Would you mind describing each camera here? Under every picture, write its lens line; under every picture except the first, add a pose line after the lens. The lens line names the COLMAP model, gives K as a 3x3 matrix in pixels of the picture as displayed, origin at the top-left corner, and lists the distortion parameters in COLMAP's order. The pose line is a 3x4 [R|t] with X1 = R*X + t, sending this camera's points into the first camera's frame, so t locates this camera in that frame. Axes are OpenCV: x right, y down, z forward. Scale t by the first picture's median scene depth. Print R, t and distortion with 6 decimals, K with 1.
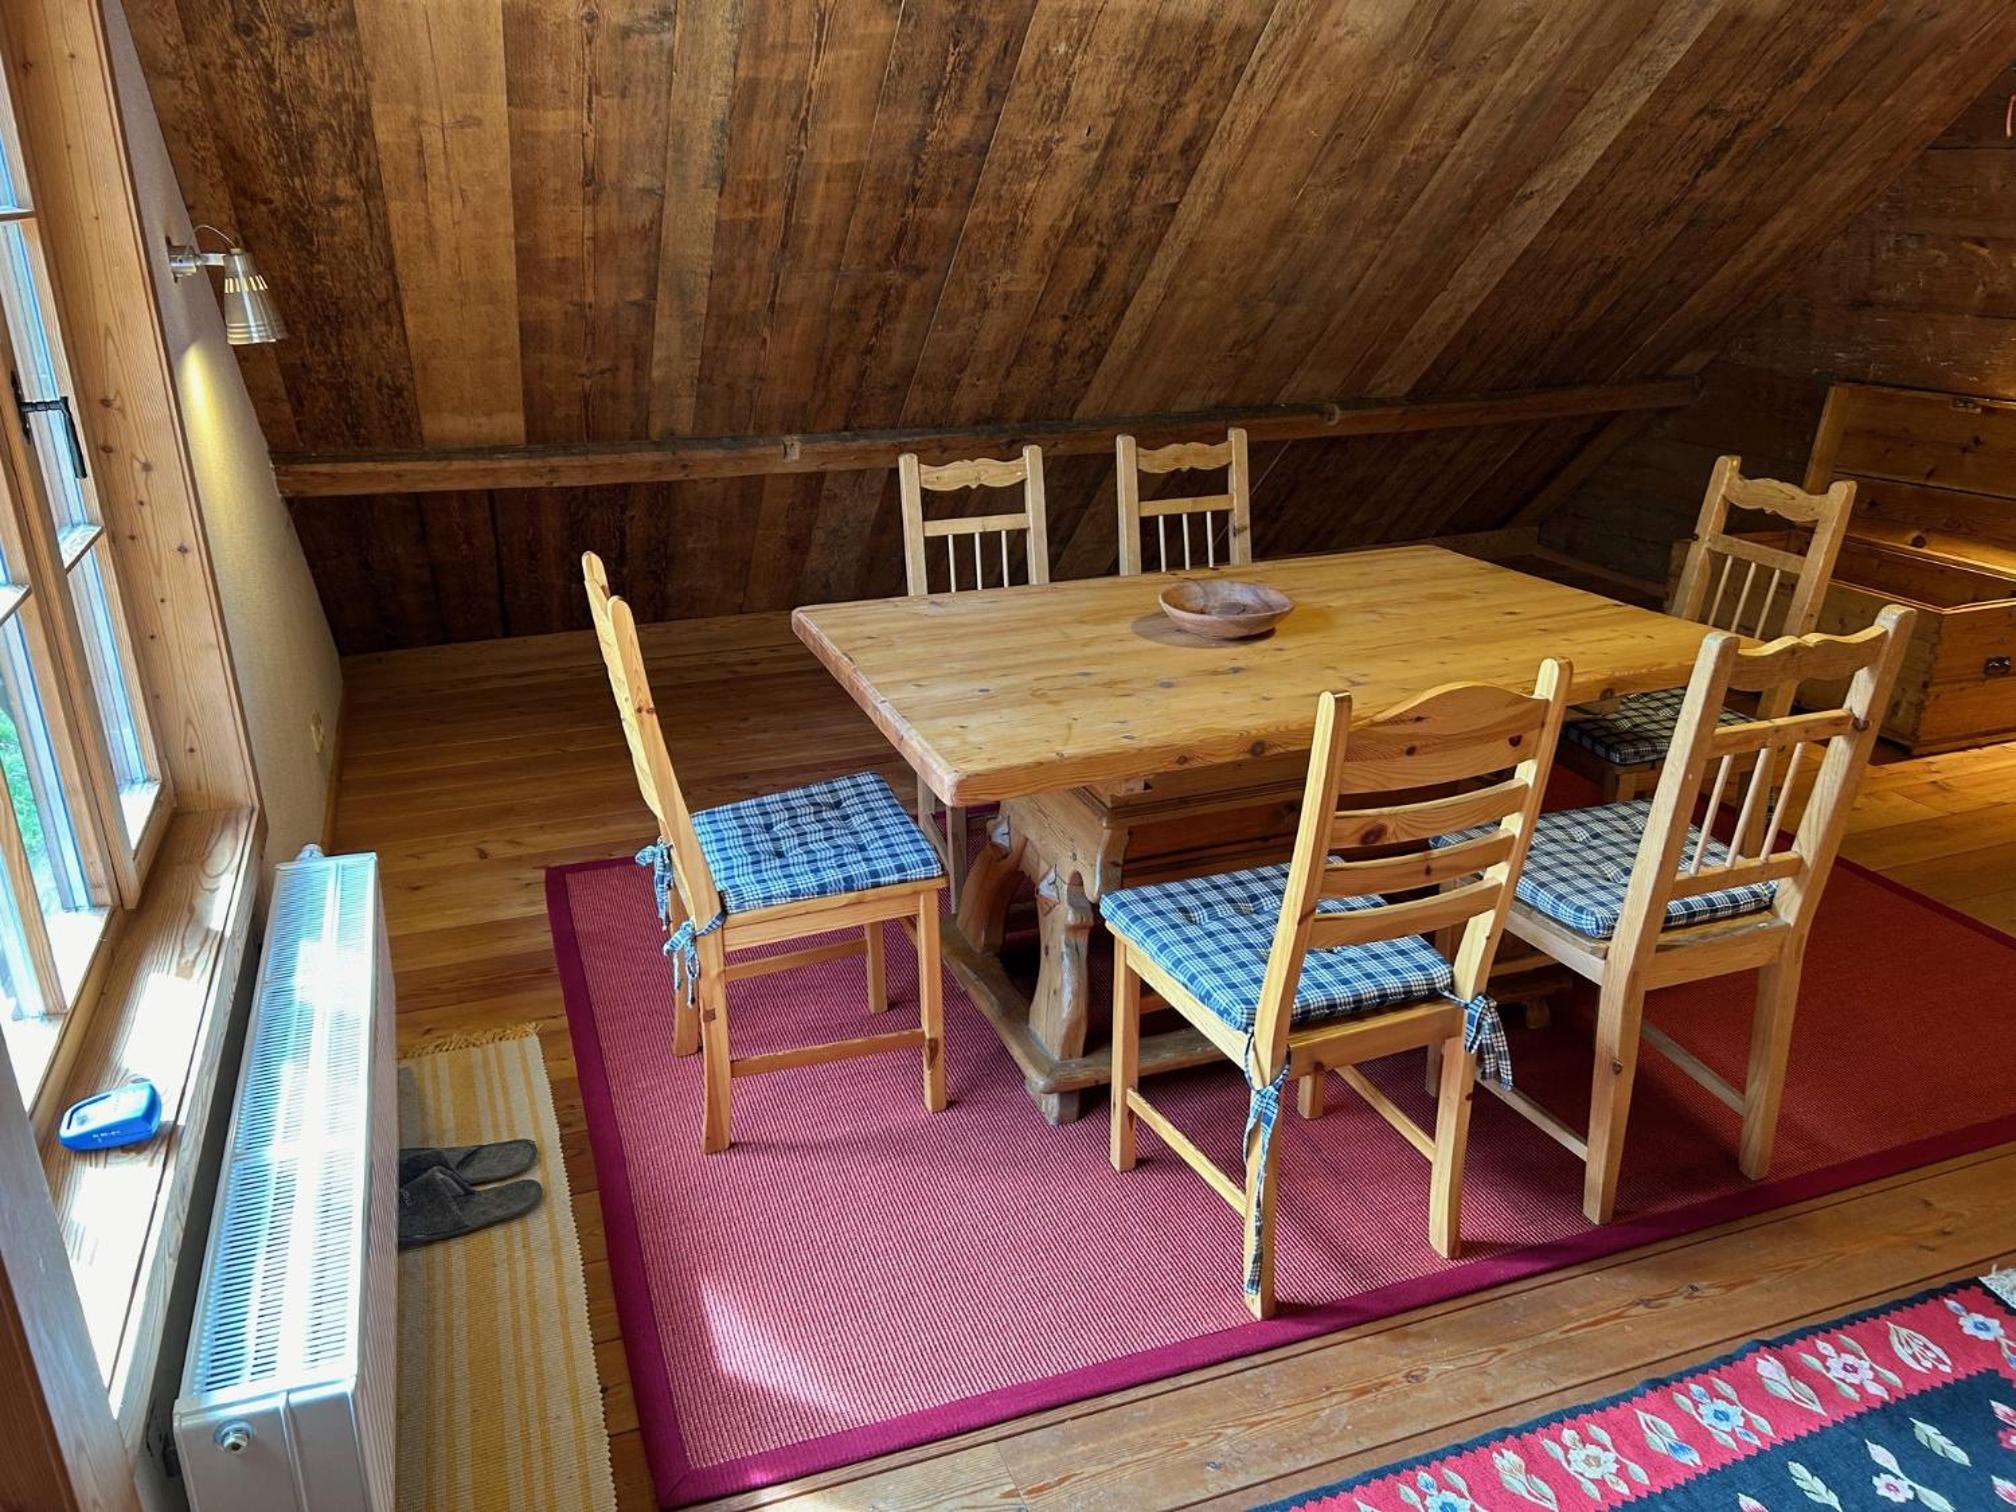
lens RADIAL K [[1516.4, 0, 1008.0], [0, 1516.4, 756.0], [0, 0, 1]] dist [0.124940, -0.163137]
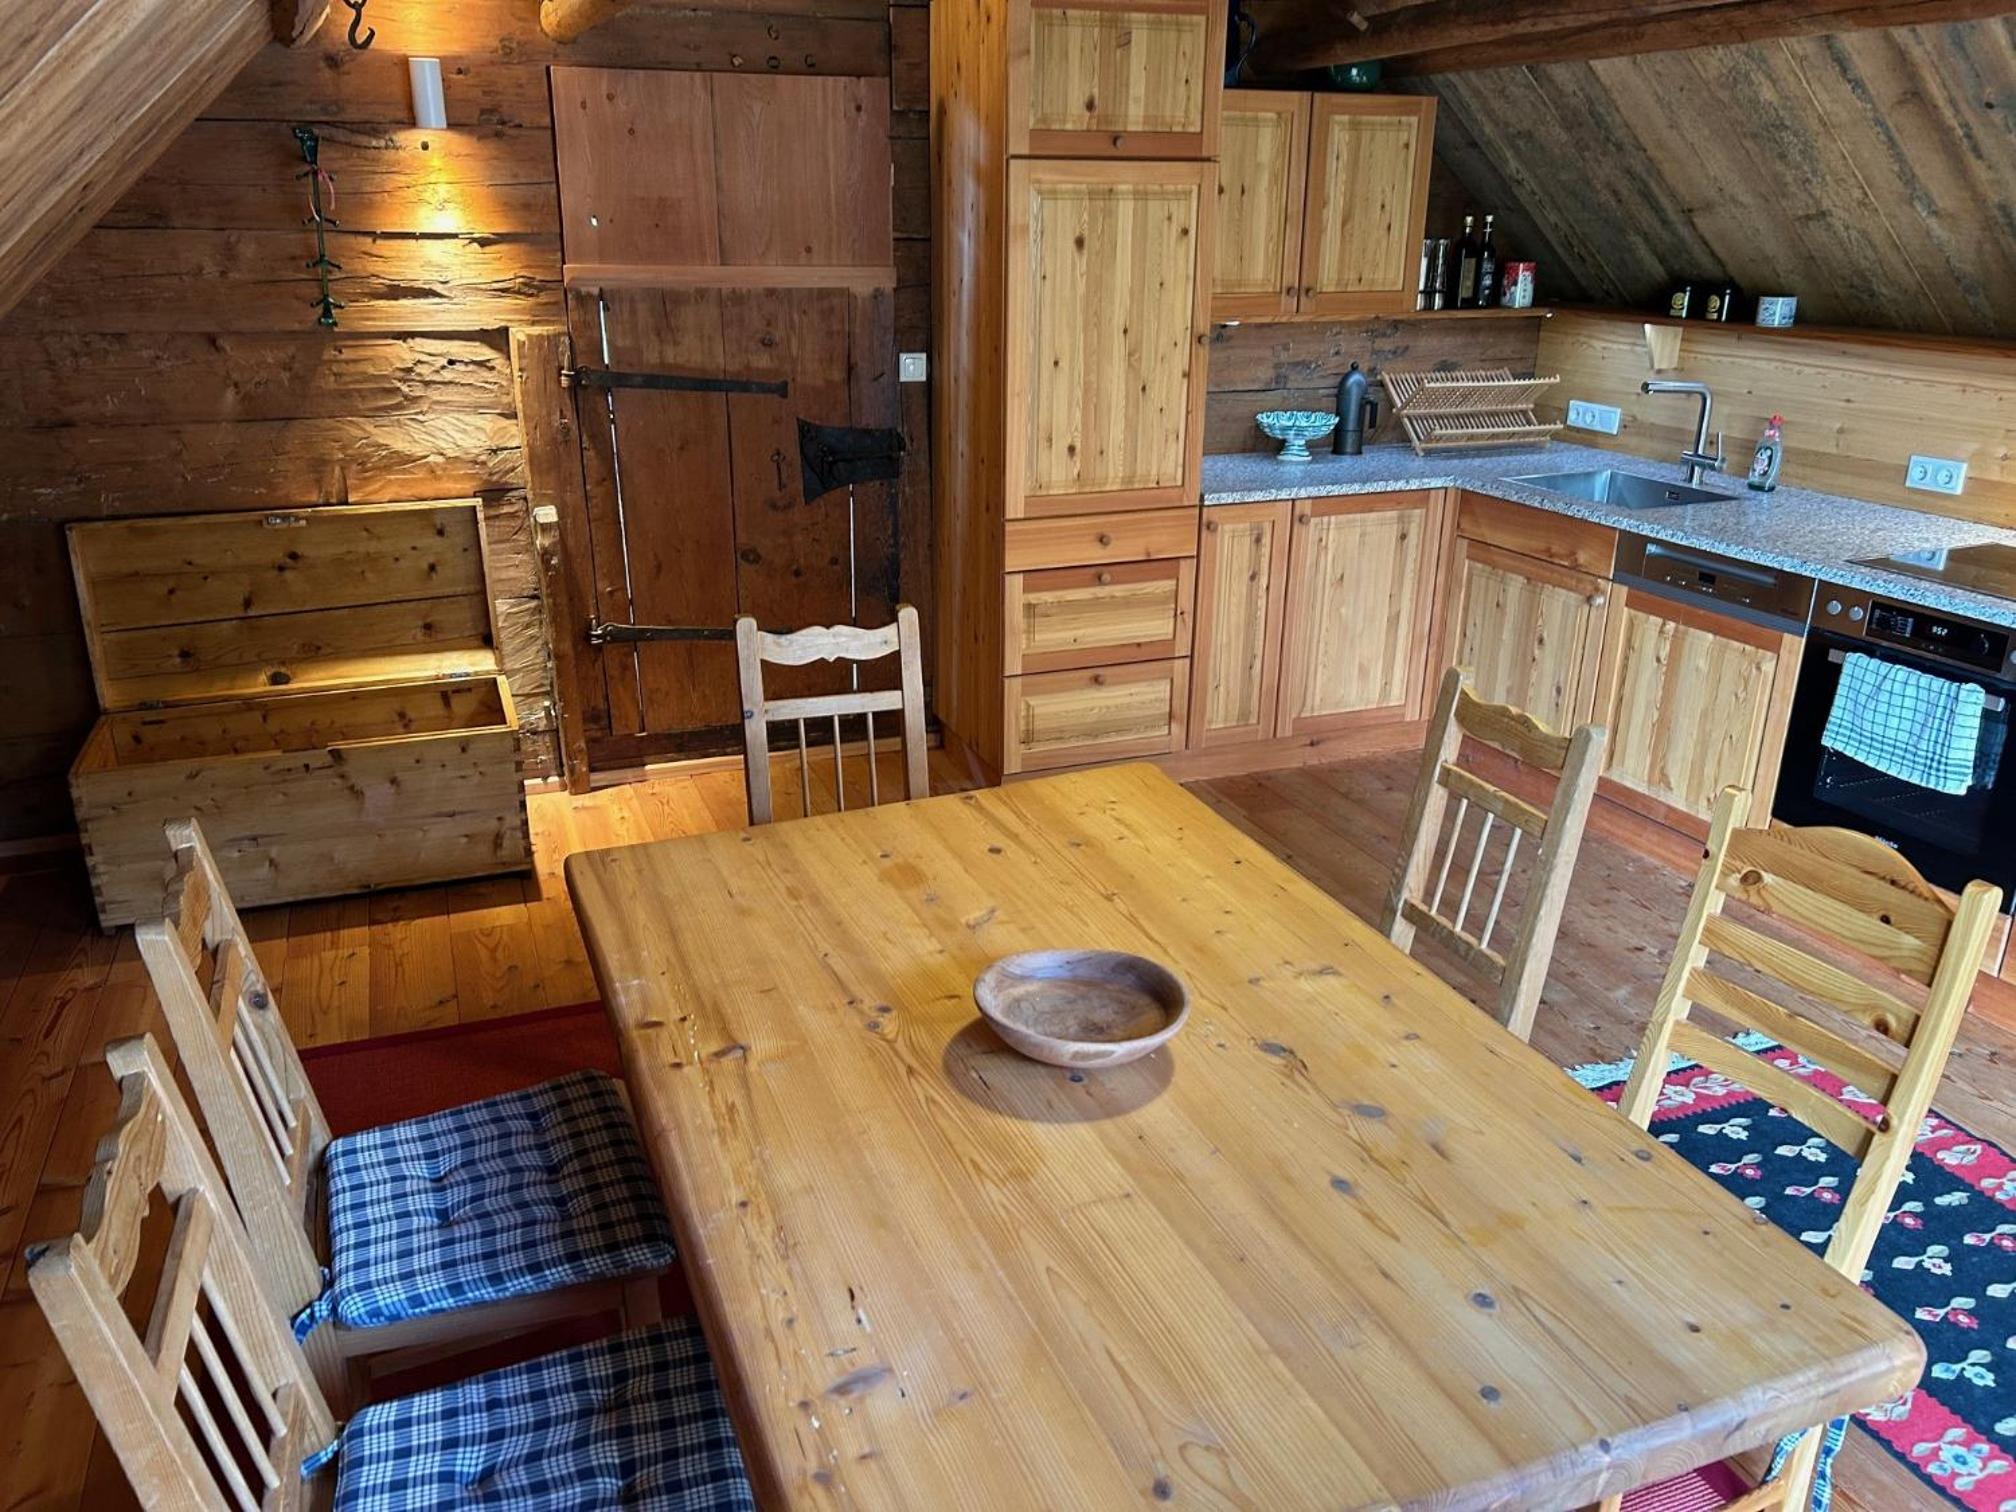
lens RADIAL K [[1516.4, 0, 1008.0], [0, 1516.4, 756.0], [0, 0, 1]] dist [0.124940, -0.163137]
pose [[-0.007704, -0.336609, 0.941613, -0.987084], [0.344375, 0.883146, 0.318526, -0.945539], [-0.938801, 0.326721, 0.109116, 2.163157]]
